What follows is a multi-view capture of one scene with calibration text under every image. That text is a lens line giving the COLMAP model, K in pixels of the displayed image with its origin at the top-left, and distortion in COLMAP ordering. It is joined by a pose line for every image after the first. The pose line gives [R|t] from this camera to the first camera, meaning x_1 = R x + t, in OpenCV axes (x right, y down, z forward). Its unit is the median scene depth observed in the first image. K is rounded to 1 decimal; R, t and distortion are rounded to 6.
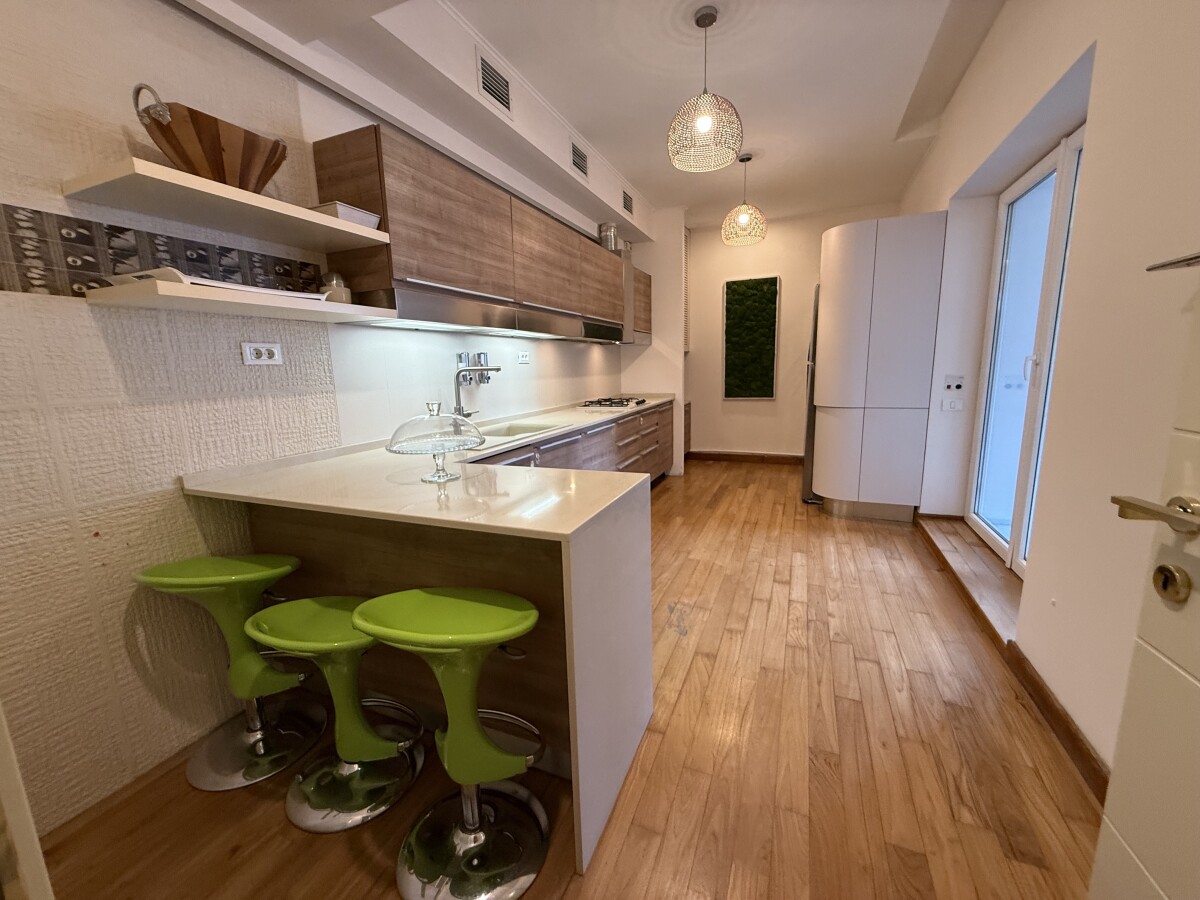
lens RADIAL K [[481.2, 0, 603.1], [0, 481.2, 447.6], [0, 0, 1]] dist [0.001694, -0.000300]
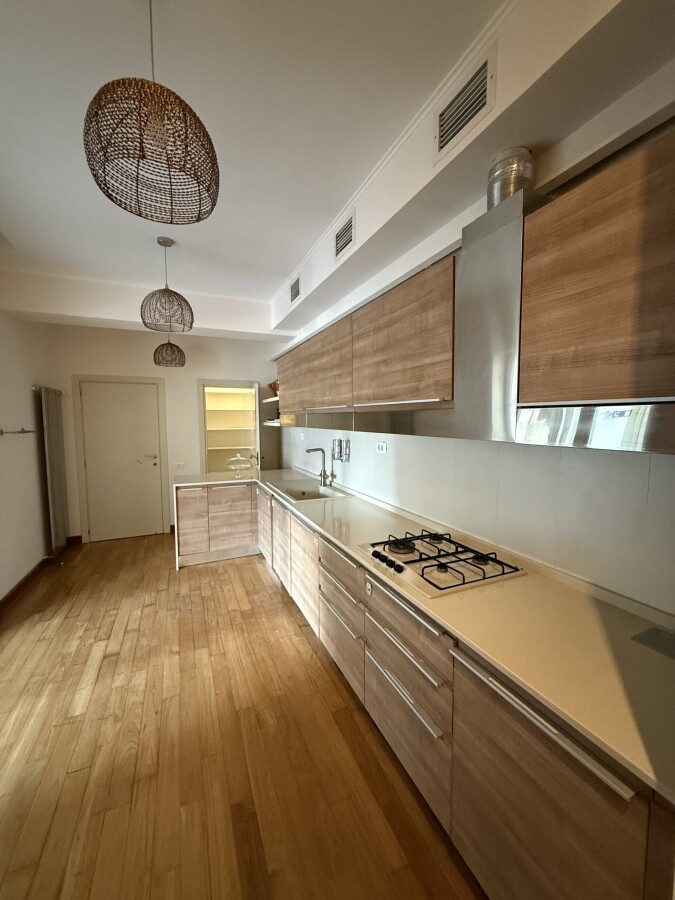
lens RADIAL K [[360.9, 0, 340.9], [0, 360.9, 448.5], [0, 0, 1]] dist [0.001694, -0.000300]
pose [[-0.688926, 0.080667, -0.720329, 0.574777], [-0.115317, 0.968933, 0.218796, -0.461845], [0.715600, 0.233800, -0.658220, 1.846675]]
